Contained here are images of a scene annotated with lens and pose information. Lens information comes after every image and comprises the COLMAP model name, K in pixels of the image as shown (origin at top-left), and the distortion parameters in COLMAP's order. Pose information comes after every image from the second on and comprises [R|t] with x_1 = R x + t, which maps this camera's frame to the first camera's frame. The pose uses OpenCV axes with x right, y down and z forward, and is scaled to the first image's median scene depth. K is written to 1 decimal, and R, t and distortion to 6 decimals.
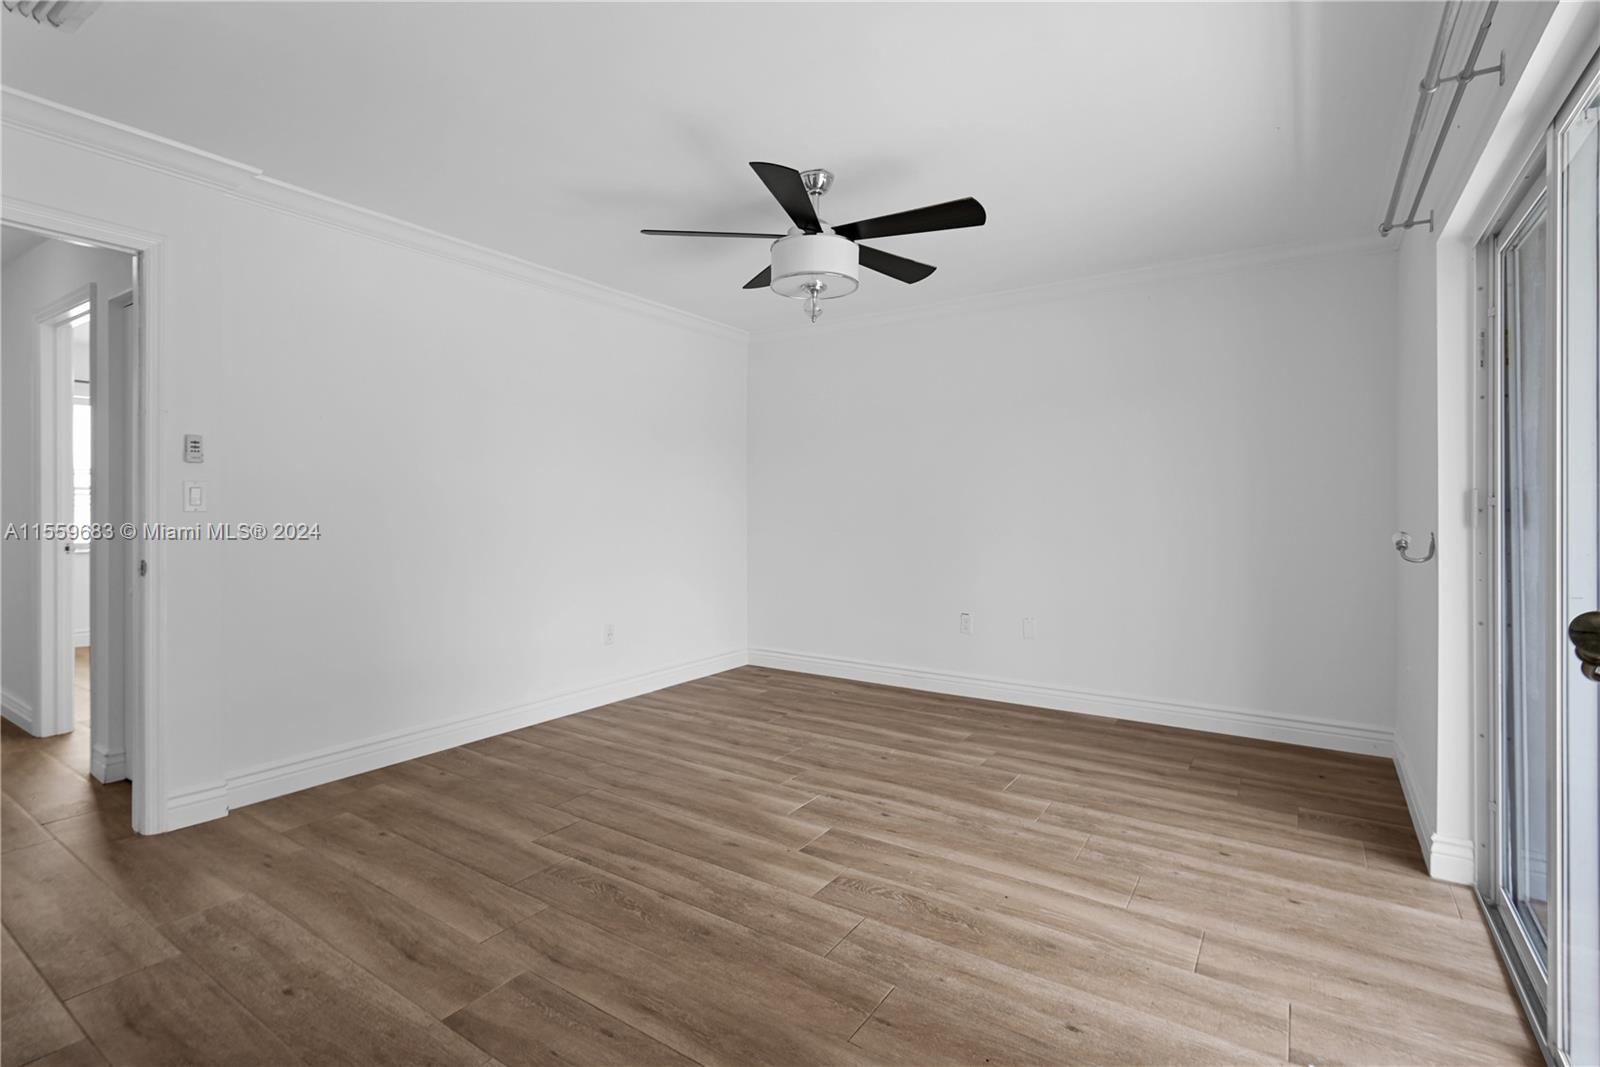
lens RADIAL K [[755.6, 0, 802.3], [0, 755.6, 520.0], [0, 0, 1]] dist [-0.001815, -0.000022]
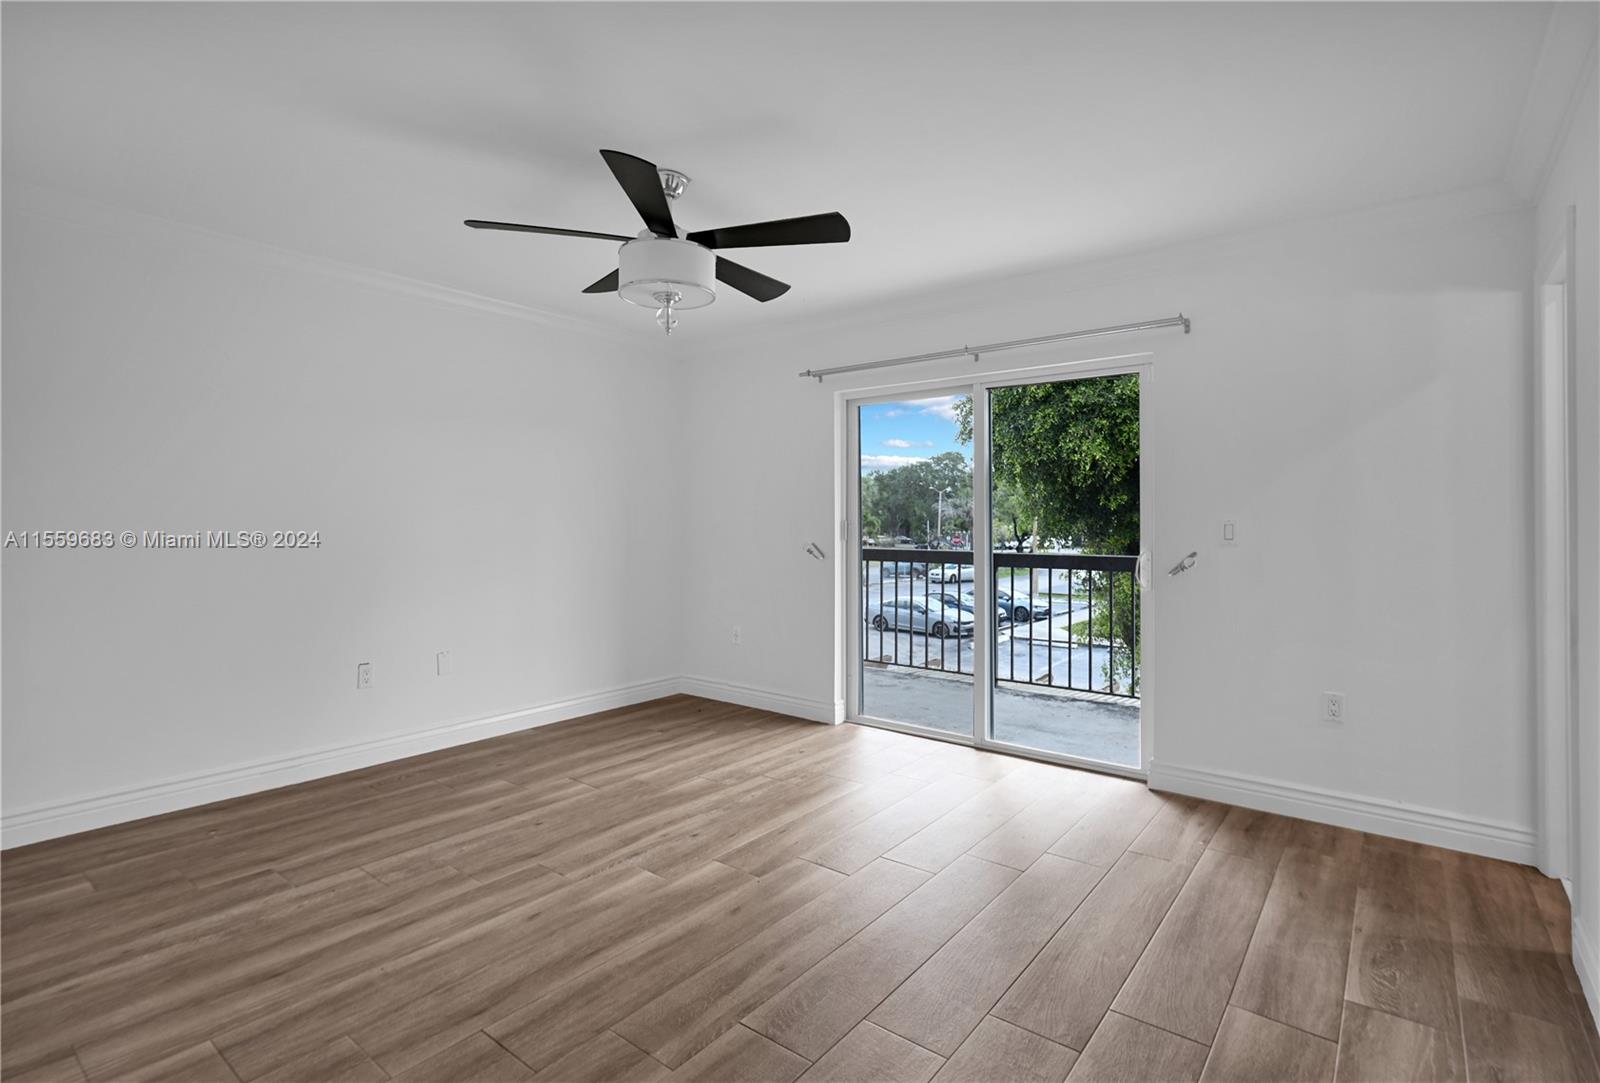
lens RADIAL K [[762.9, 0, 804.5], [0, 762.9, 527.8], [0, 0, 1]] dist [-0.003039, -0.000107]
pose [[0.072012, -0.006084, 0.997385, -0.923448], [0.014793, 0.999878, 0.005031, -0.030196], [-0.997294, 0.014392, 0.072093, 0.783805]]
